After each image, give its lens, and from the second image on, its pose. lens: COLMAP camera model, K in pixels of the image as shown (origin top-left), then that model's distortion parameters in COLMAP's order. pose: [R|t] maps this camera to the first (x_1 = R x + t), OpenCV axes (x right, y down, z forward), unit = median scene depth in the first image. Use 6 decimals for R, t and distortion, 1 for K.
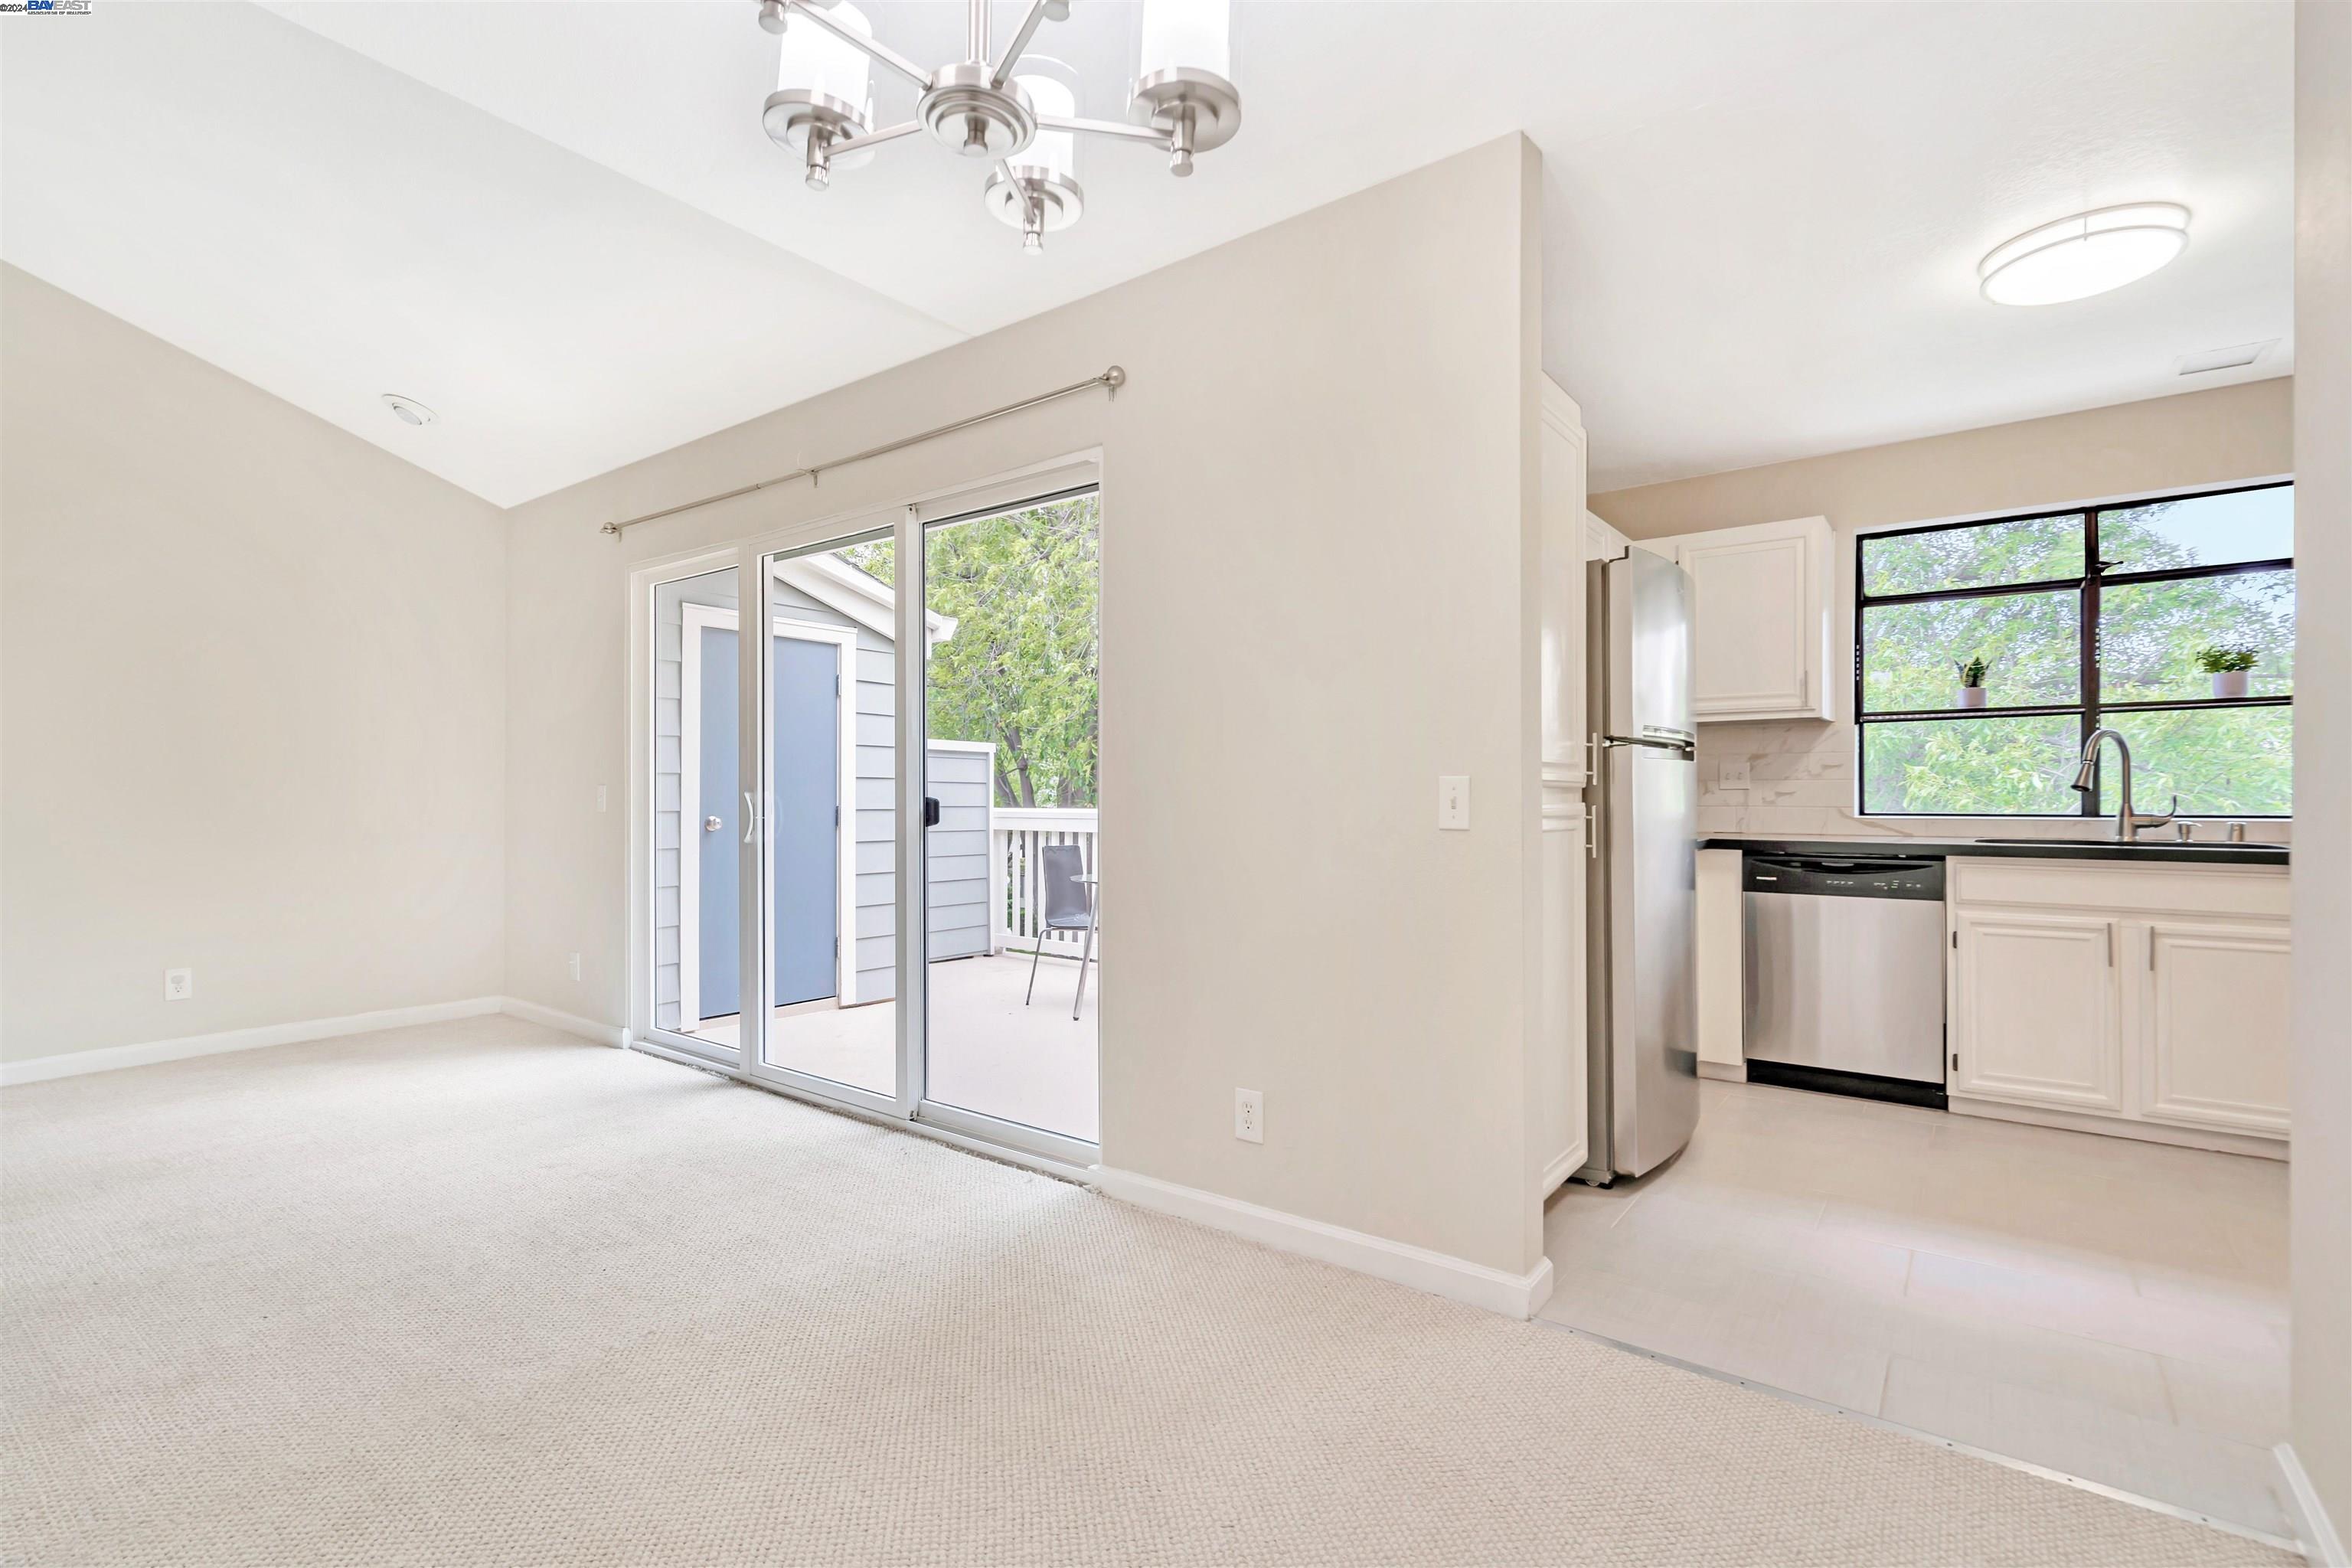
lens RADIAL K [[1081.2, 0, 1174.7], [0, 1081.2, 792.8], [0, 0, 1]] dist [-0.002869, 0.002179]
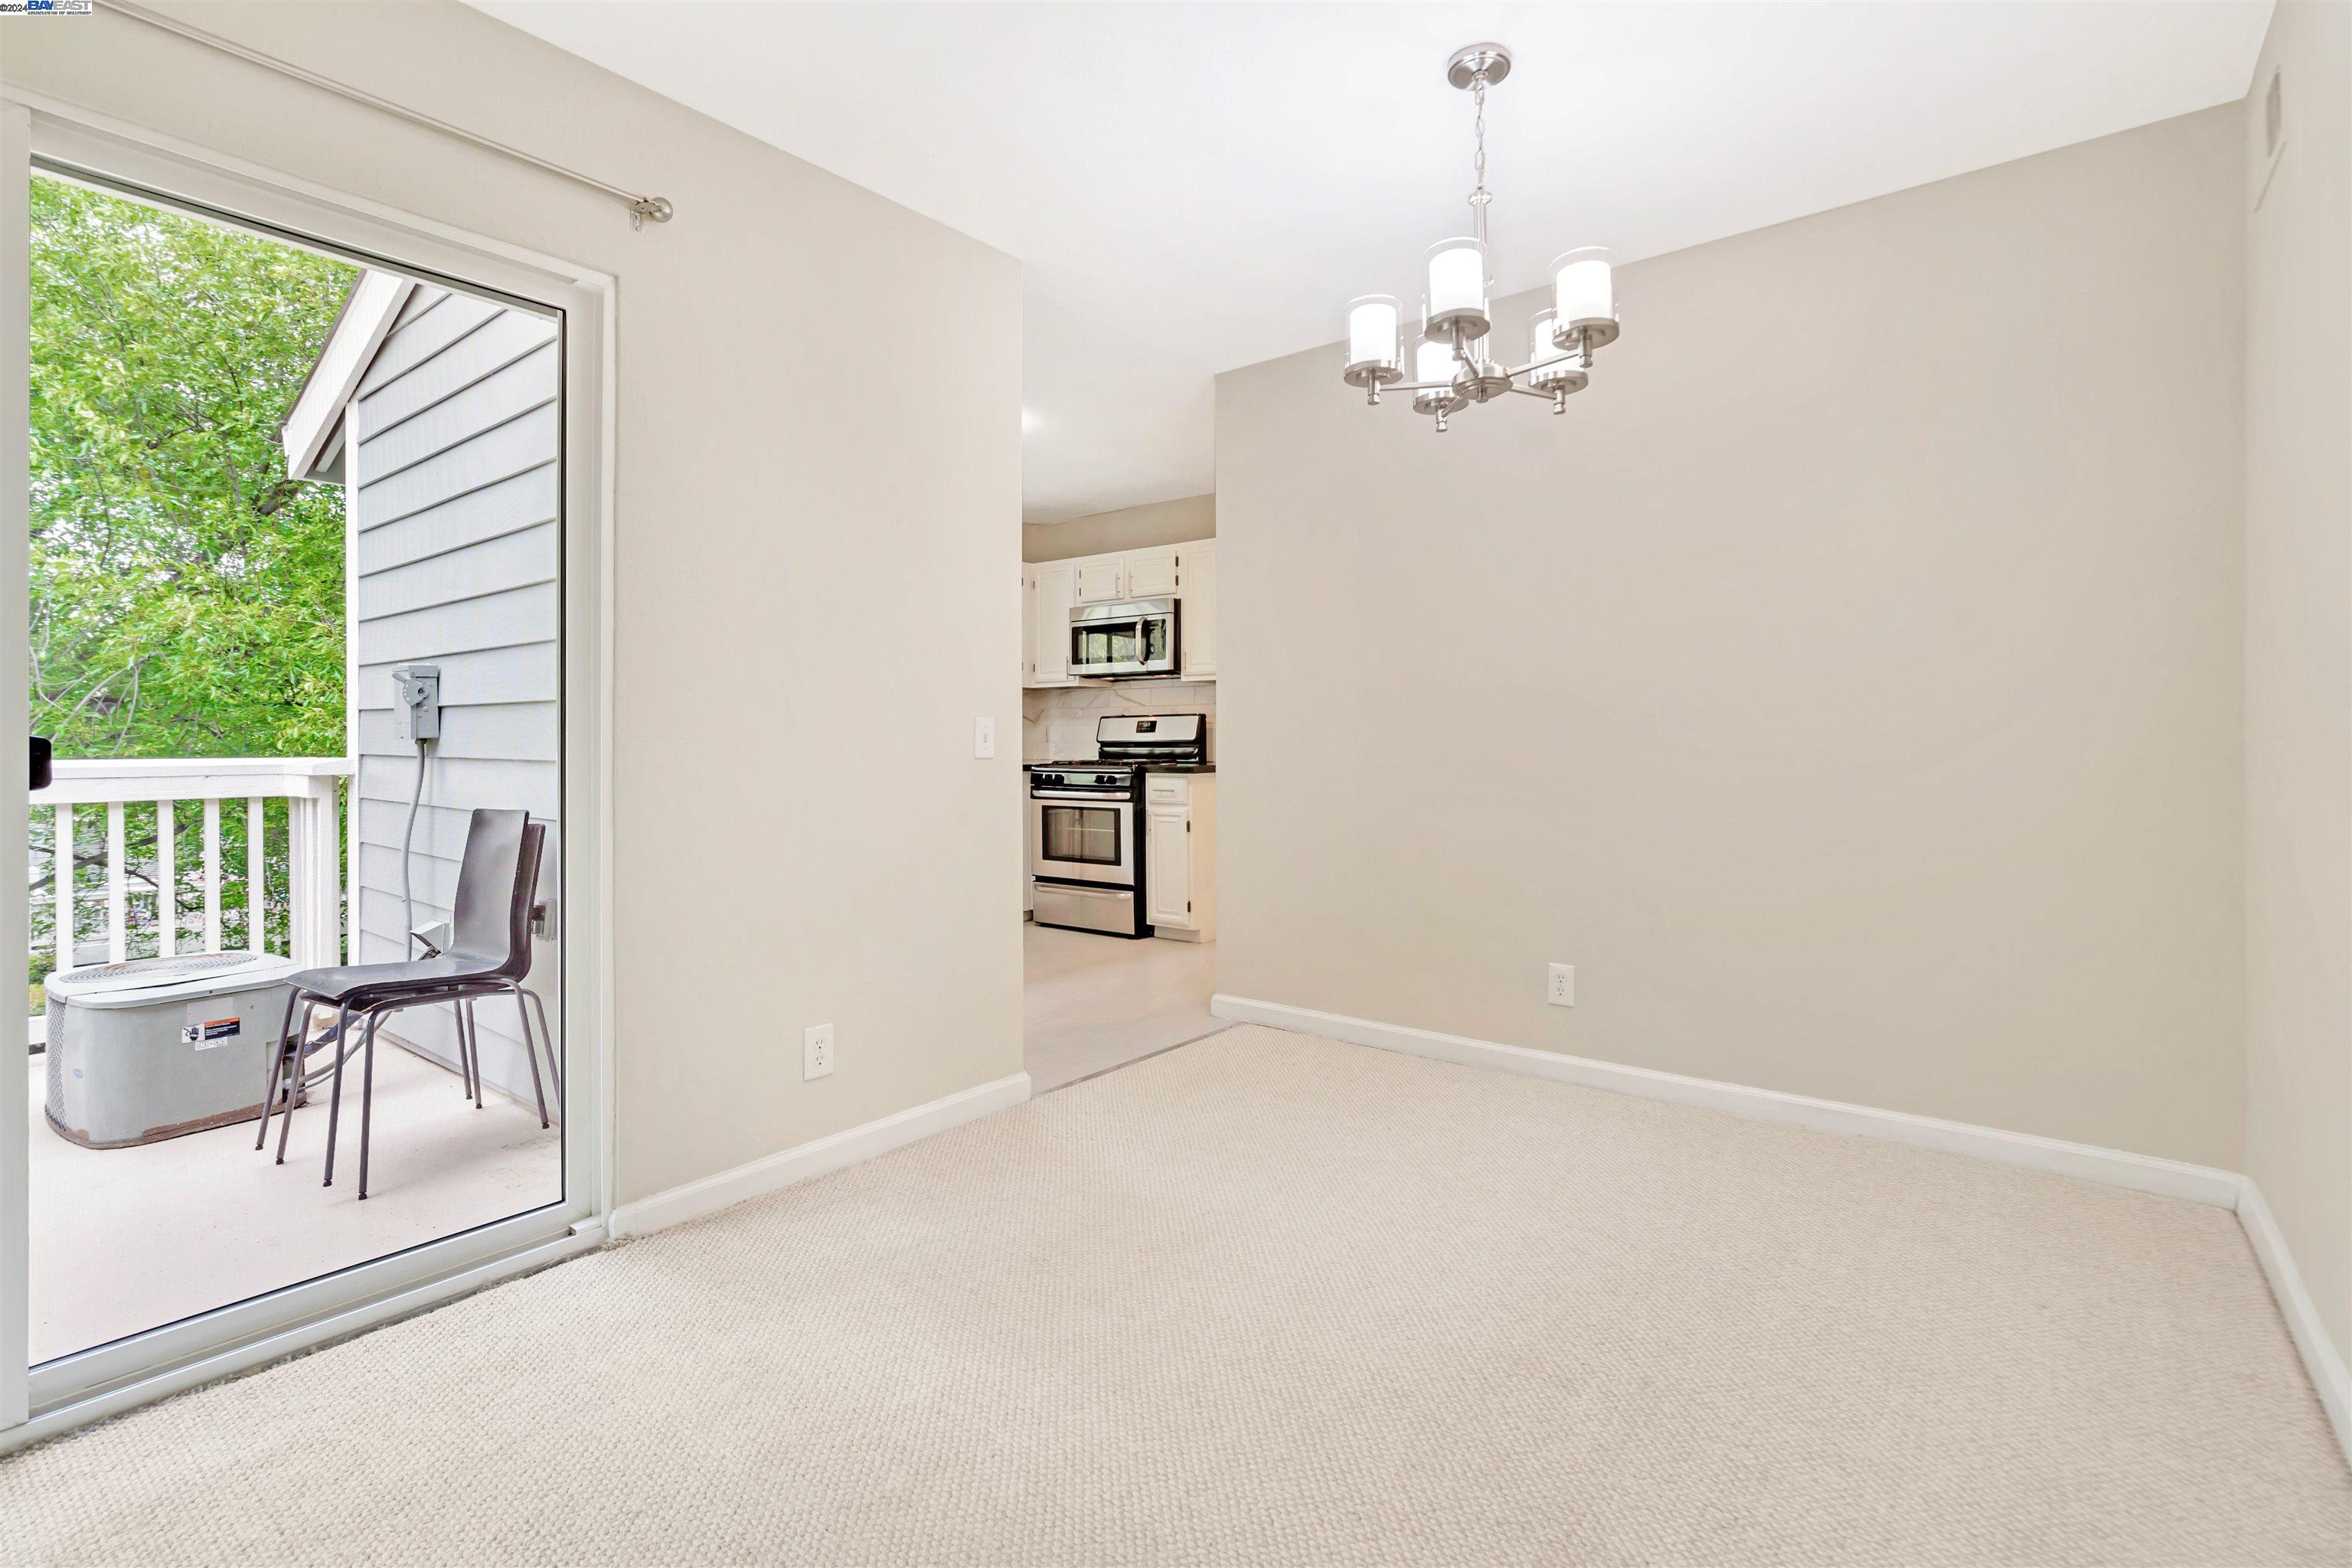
lens RADIAL K [[1081.2, 0, 1163.2], [0, 1081.2, 748.9], [0, 0, 1]] dist [-0.002869, 0.002179]
pose [[0.039259, -0.010244, 0.999177, -0.613857], [0.000236, 0.999948, 0.010242, 0.005125], [-0.999229, -0.000166, 0.039260, 0.431517]]
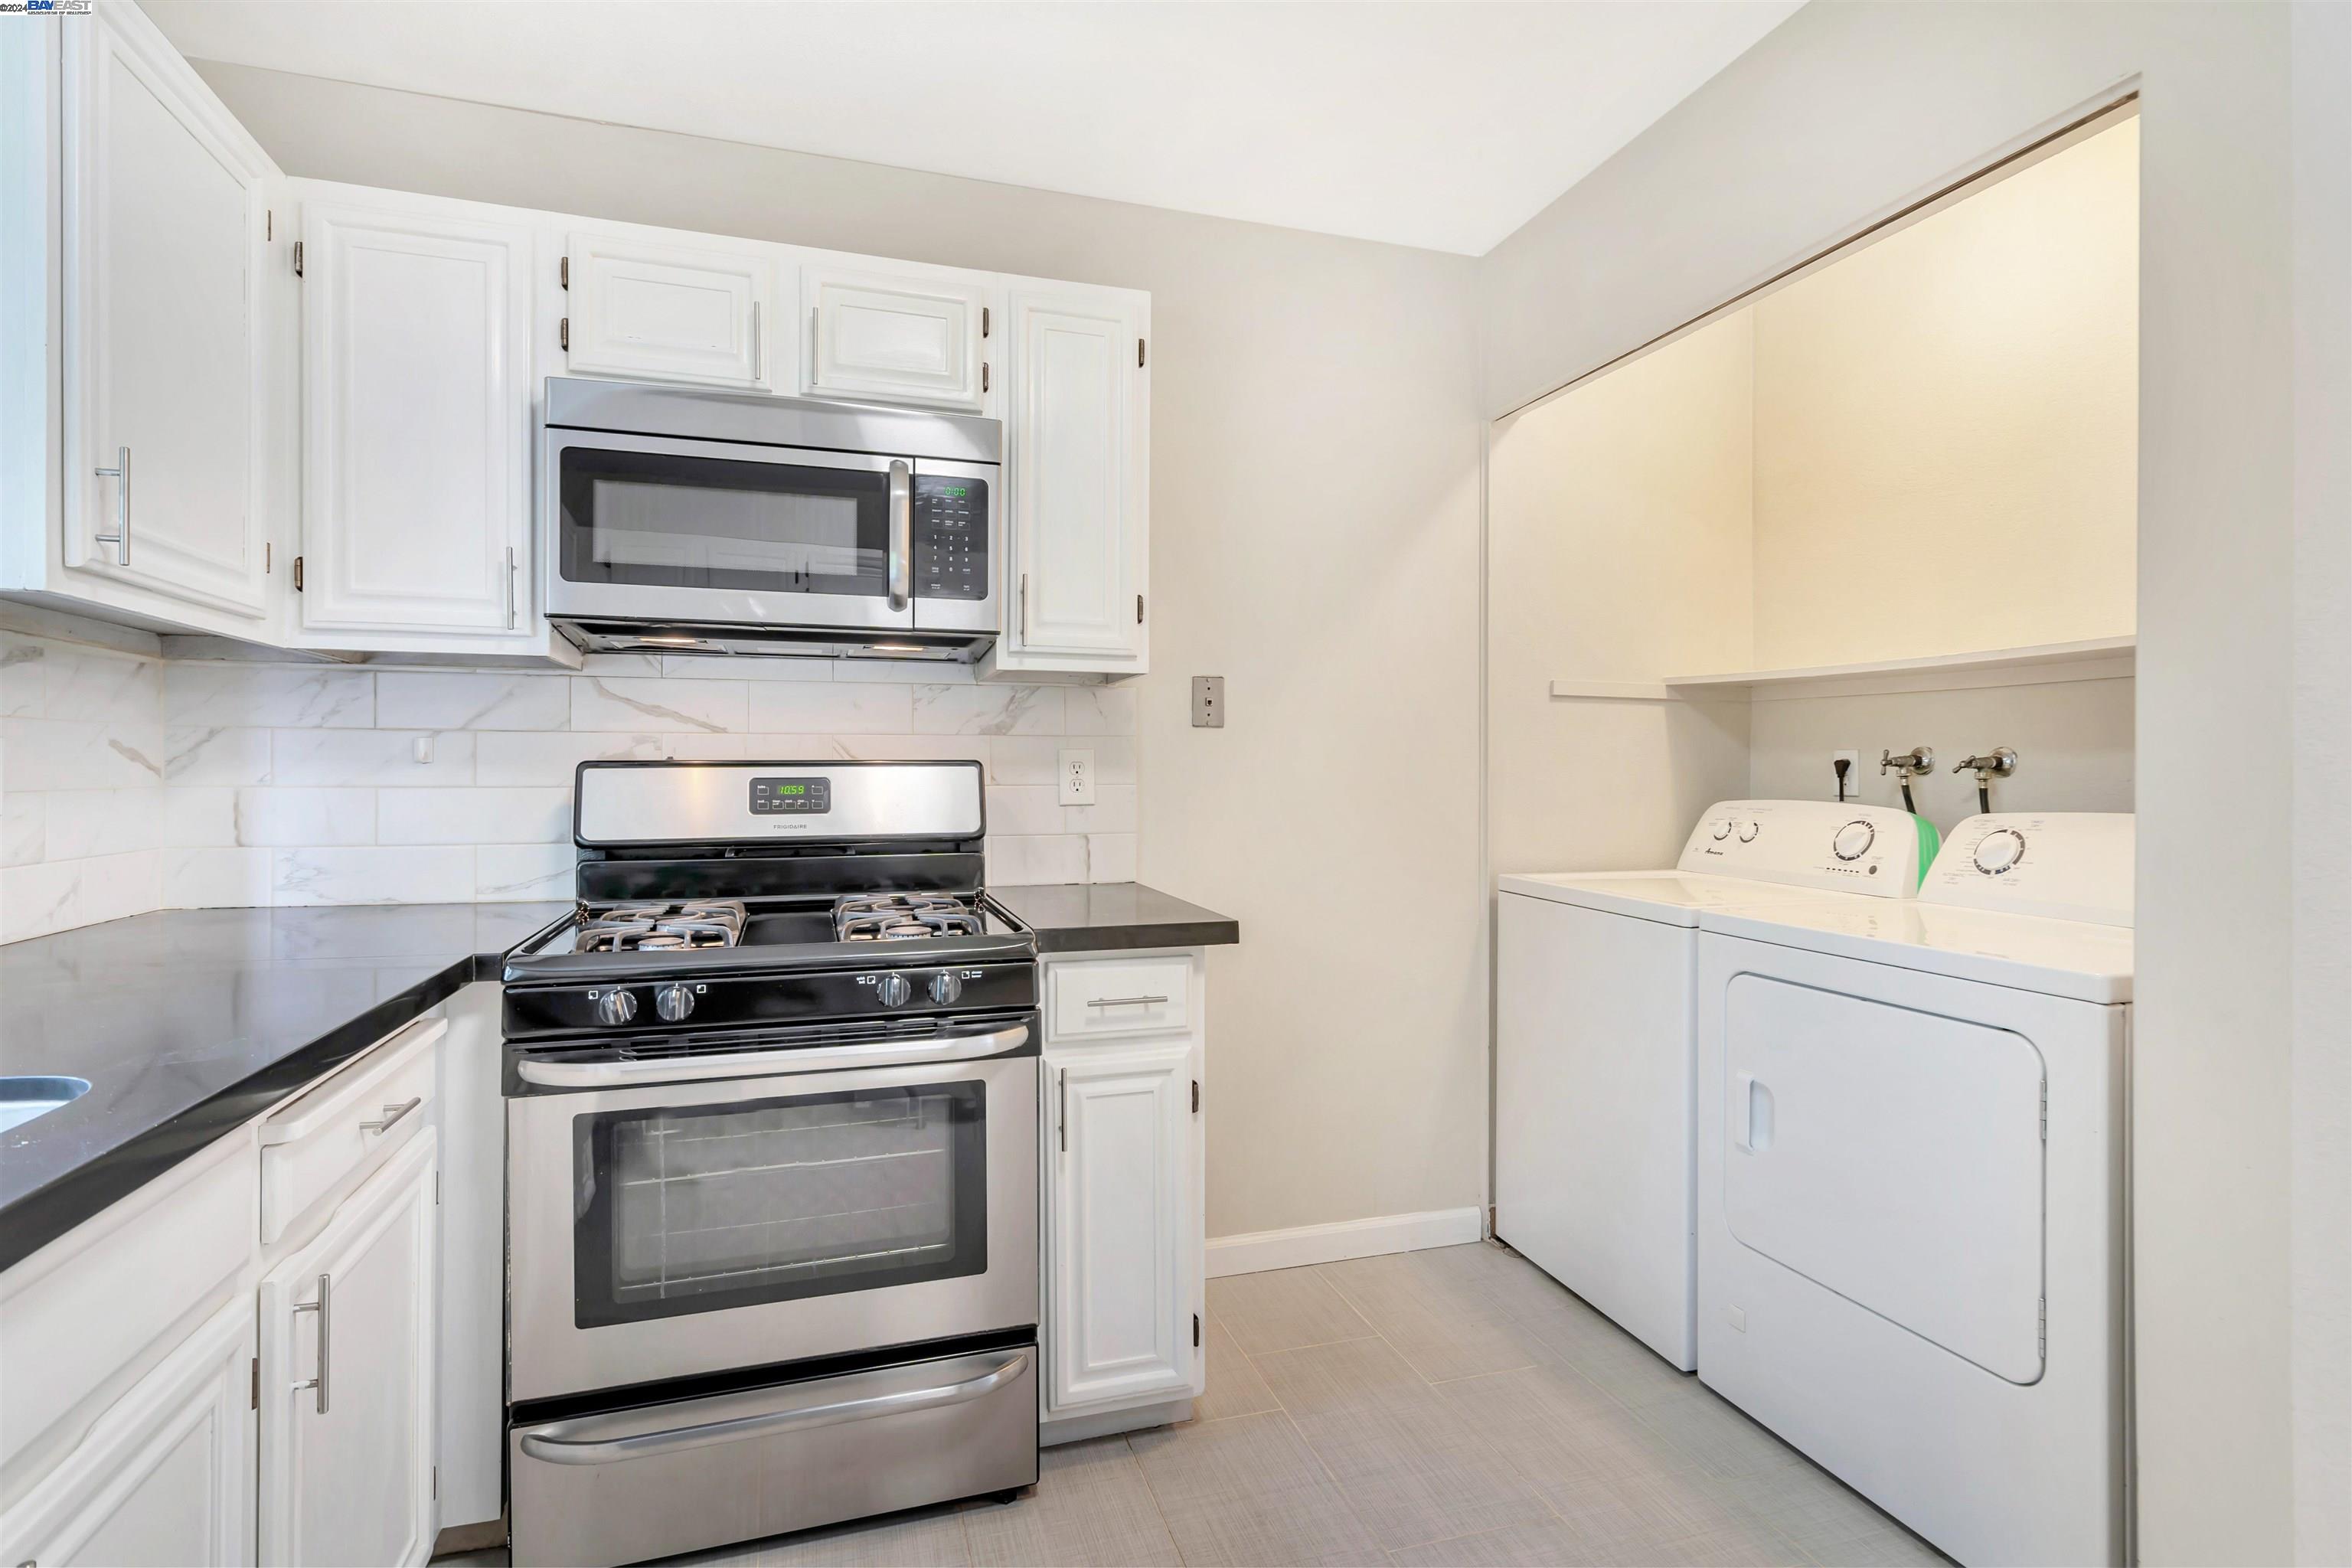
lens RADIAL K [[1149.8, 0, 1163.5], [0, 1149.8, 782.6], [0, 0, 1]] dist [-0.001445, 0.000547]
pose [[-0.809404, -0.008975, 0.587183, 0.504388], [-0.006034, 0.999958, 0.006966, -0.023116], [-0.587221, 0.002095, -0.809424, 0.875627]]
